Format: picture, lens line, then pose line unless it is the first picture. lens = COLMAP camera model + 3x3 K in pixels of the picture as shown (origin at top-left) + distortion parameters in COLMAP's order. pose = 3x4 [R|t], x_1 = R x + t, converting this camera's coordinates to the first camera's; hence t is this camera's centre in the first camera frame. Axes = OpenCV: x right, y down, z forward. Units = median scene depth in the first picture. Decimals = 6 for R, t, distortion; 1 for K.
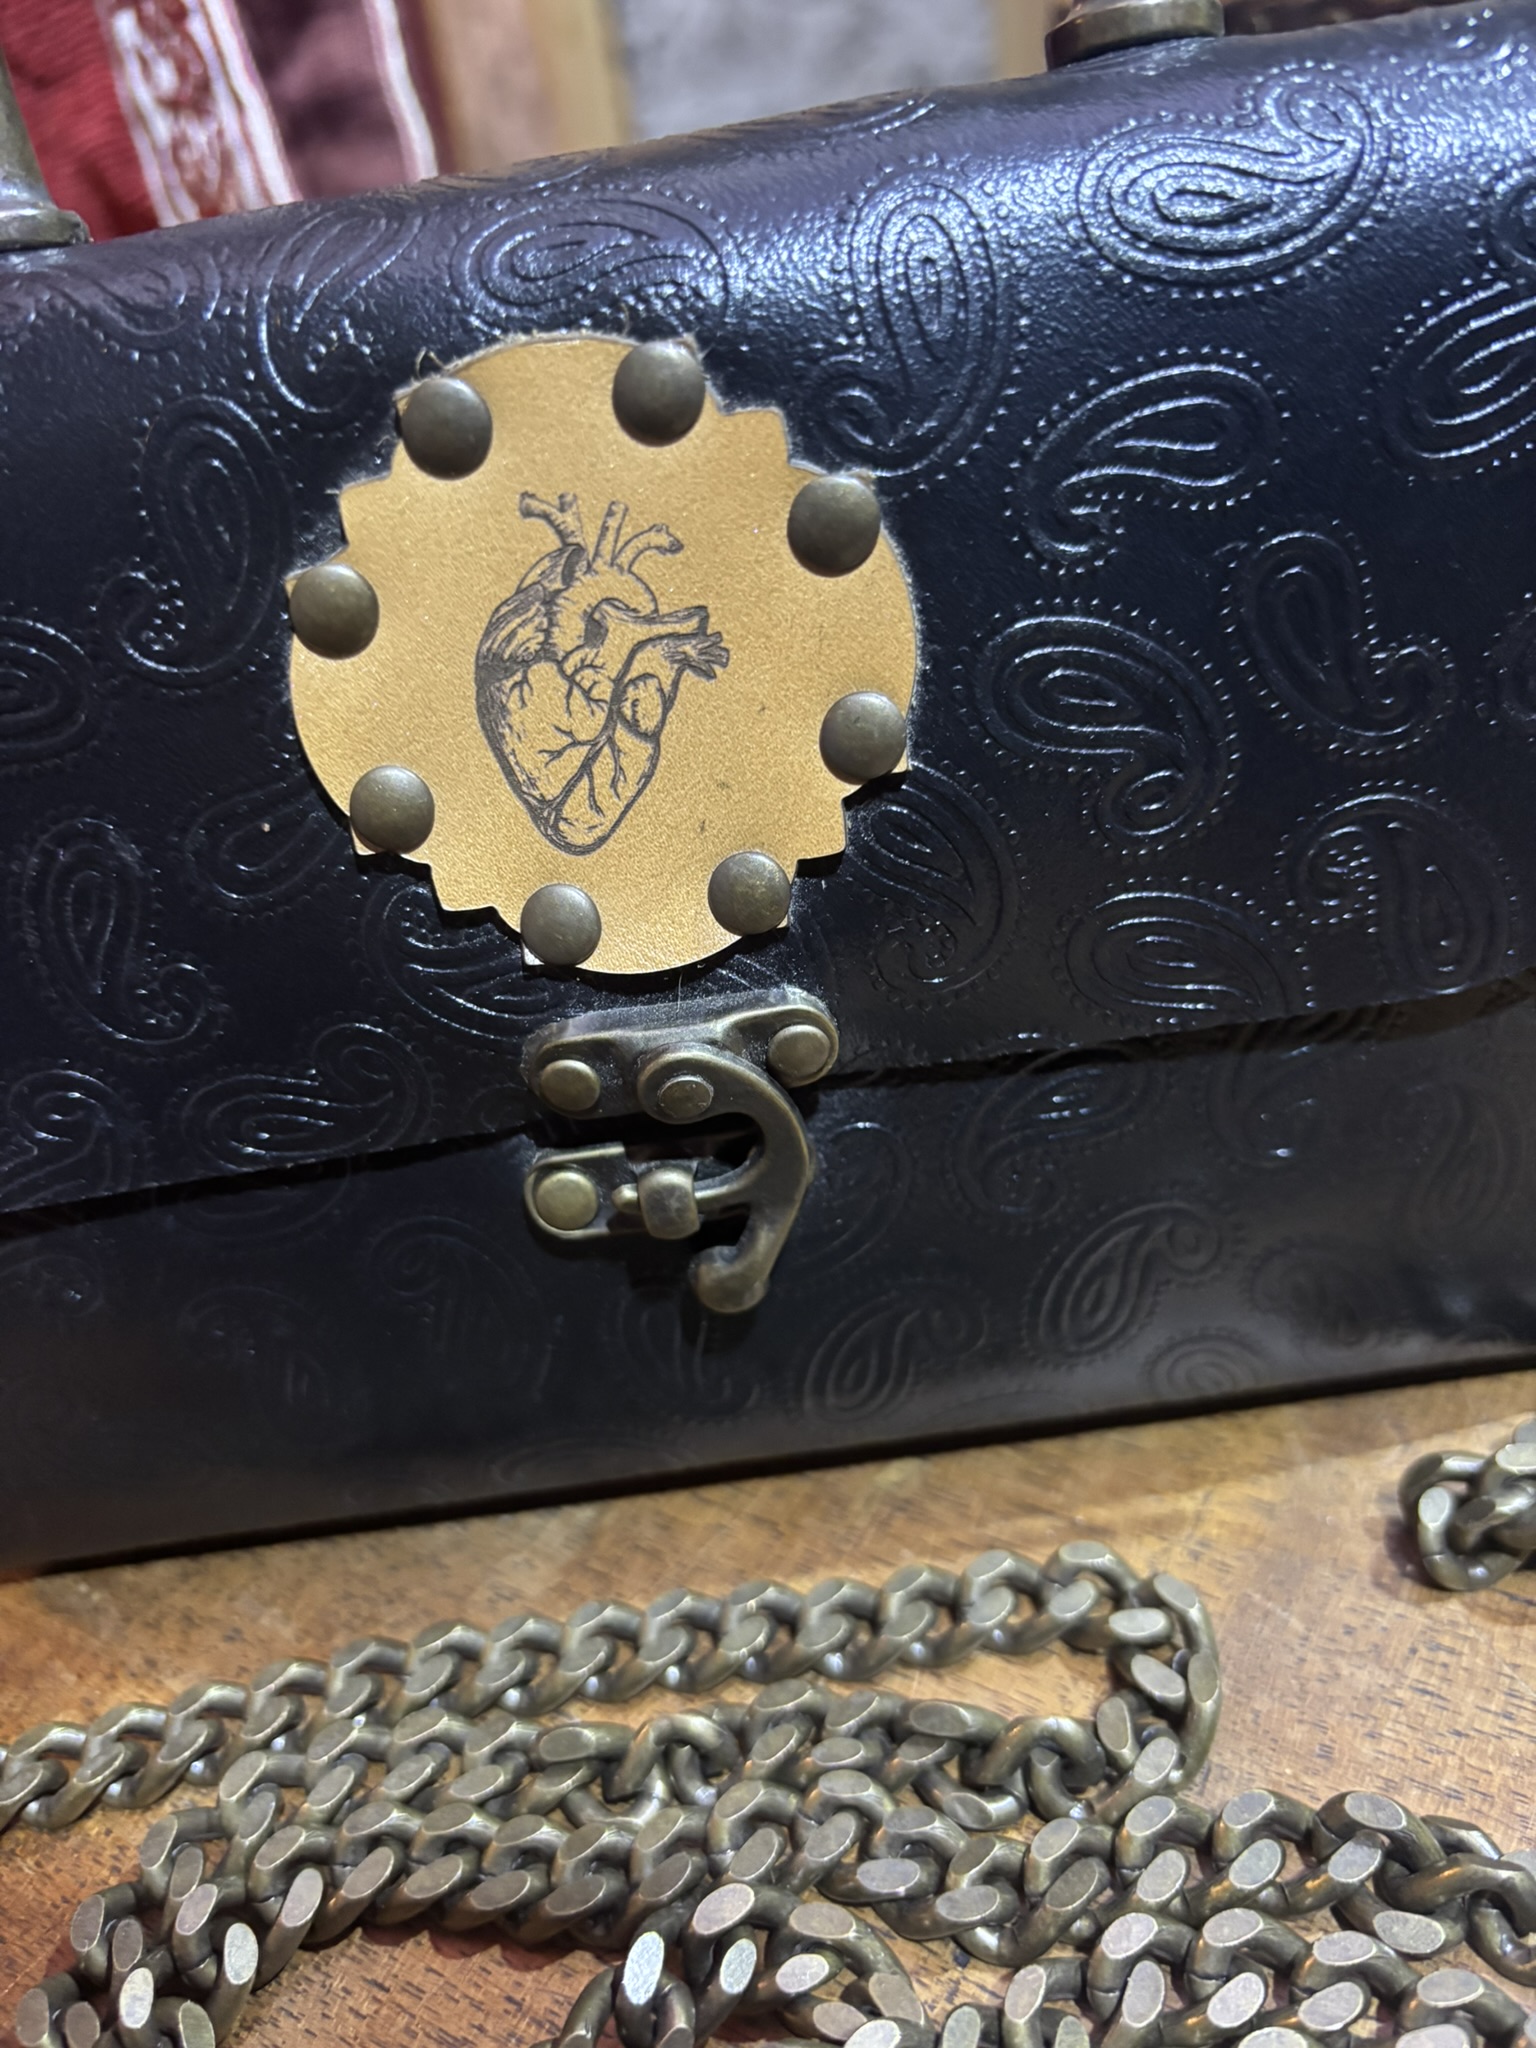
lens RADIAL K [[1589.0, 0, 769.7], [0, 1589.0, 1027.6], [0, 0, 1]] dist [0.023673, -0.070563]
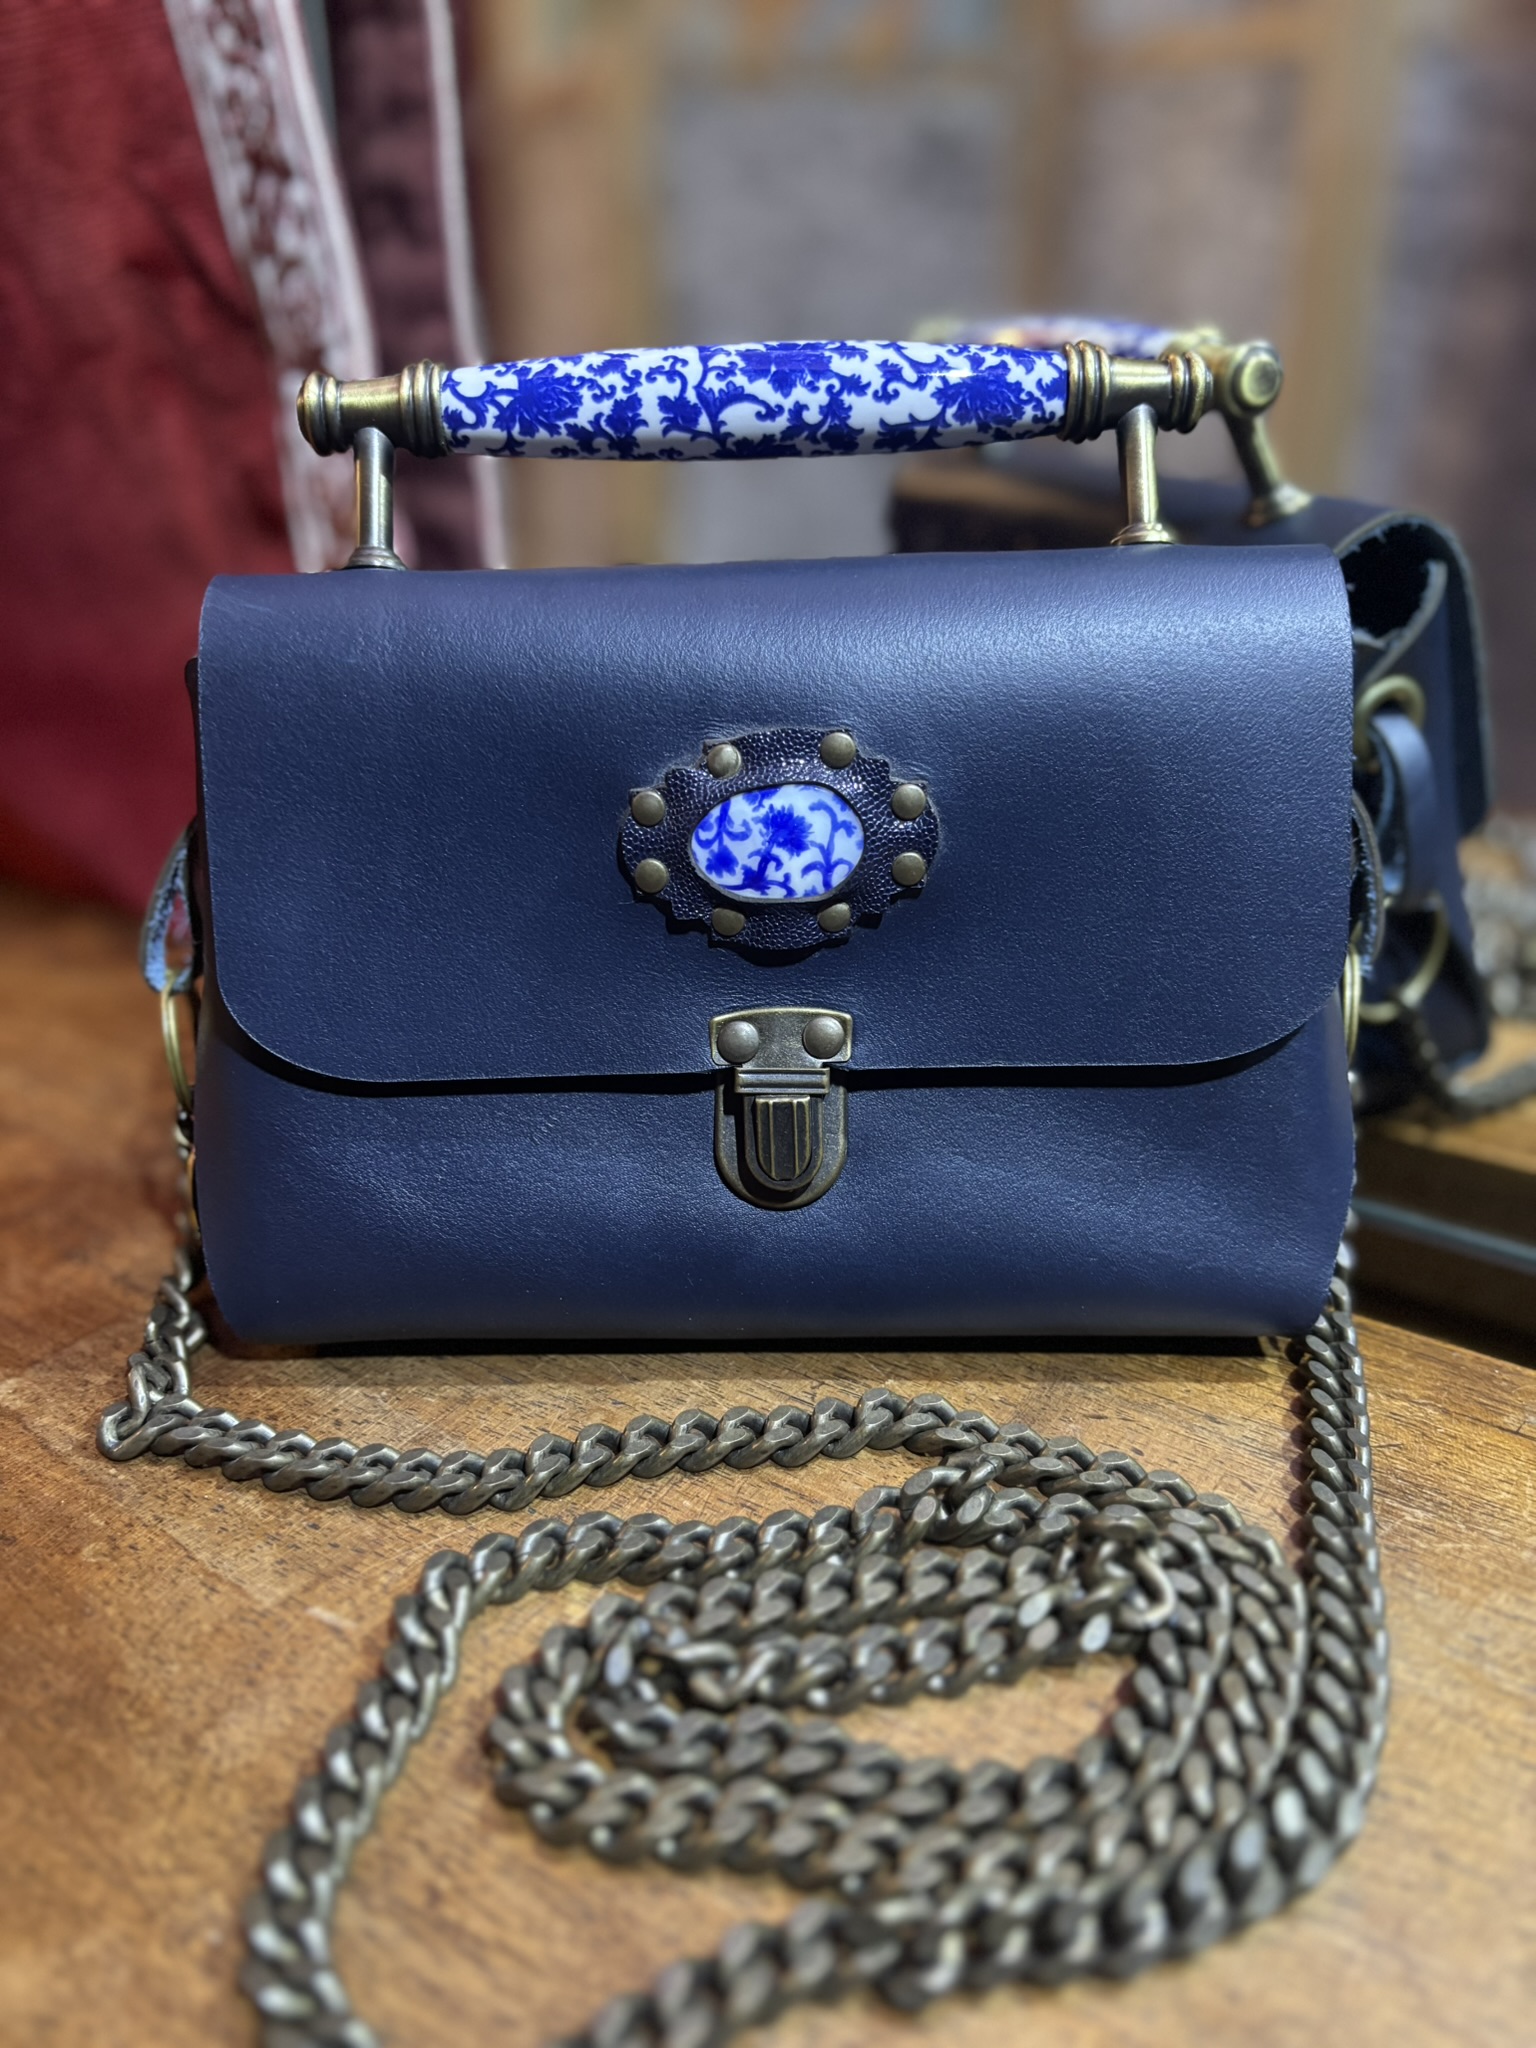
lens RADIAL K [[1546.7, 0, 753.7], [0, 1546.7, 1034.2], [0, 0, 1]] dist [0.067410, -0.098456]
pose [[0.990870, 0.132816, 0.023147, 0.070441], [-0.128504, 0.982367, -0.135797, 0.115228], [-0.040775, 0.131583, 0.990466, -0.622070]]
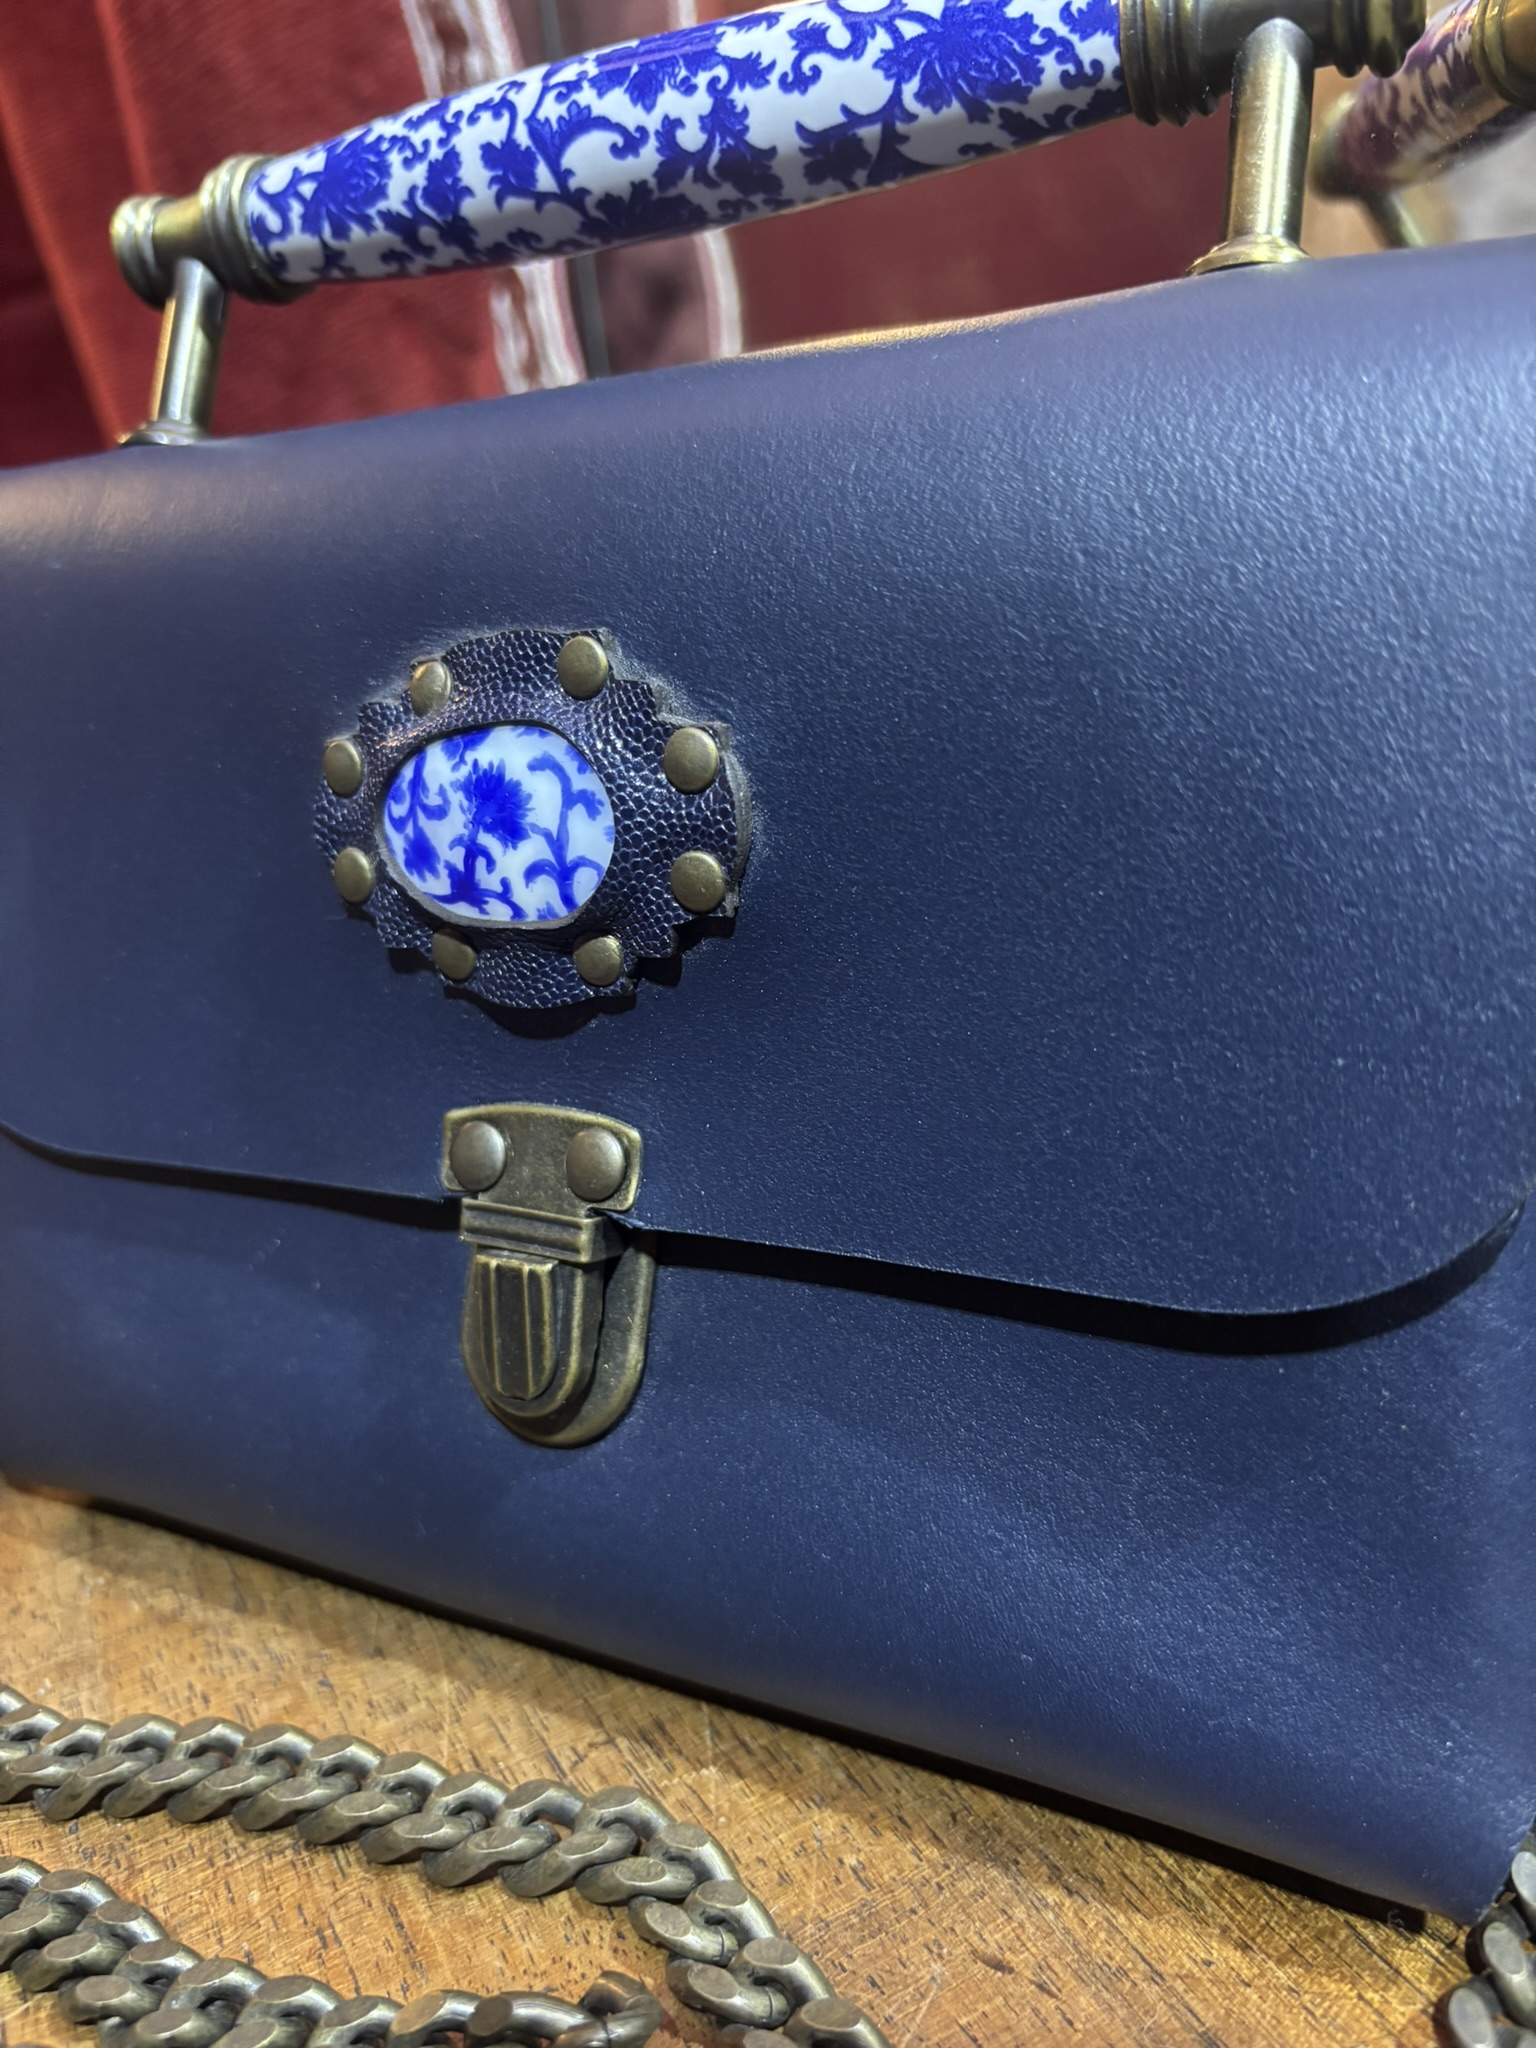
lens RADIAL K [[1607.7, 0, 767.8], [0, 1607.7, 1019.2], [0, 0, 1]] dist [-0.015117, 0.004172]
pose [[0.876827, 0.213996, -0.430558, 0.791137], [-0.275659, 0.957445, -0.085507, -0.188986], [0.393938, 0.193662, 0.898503, 0.261030]]
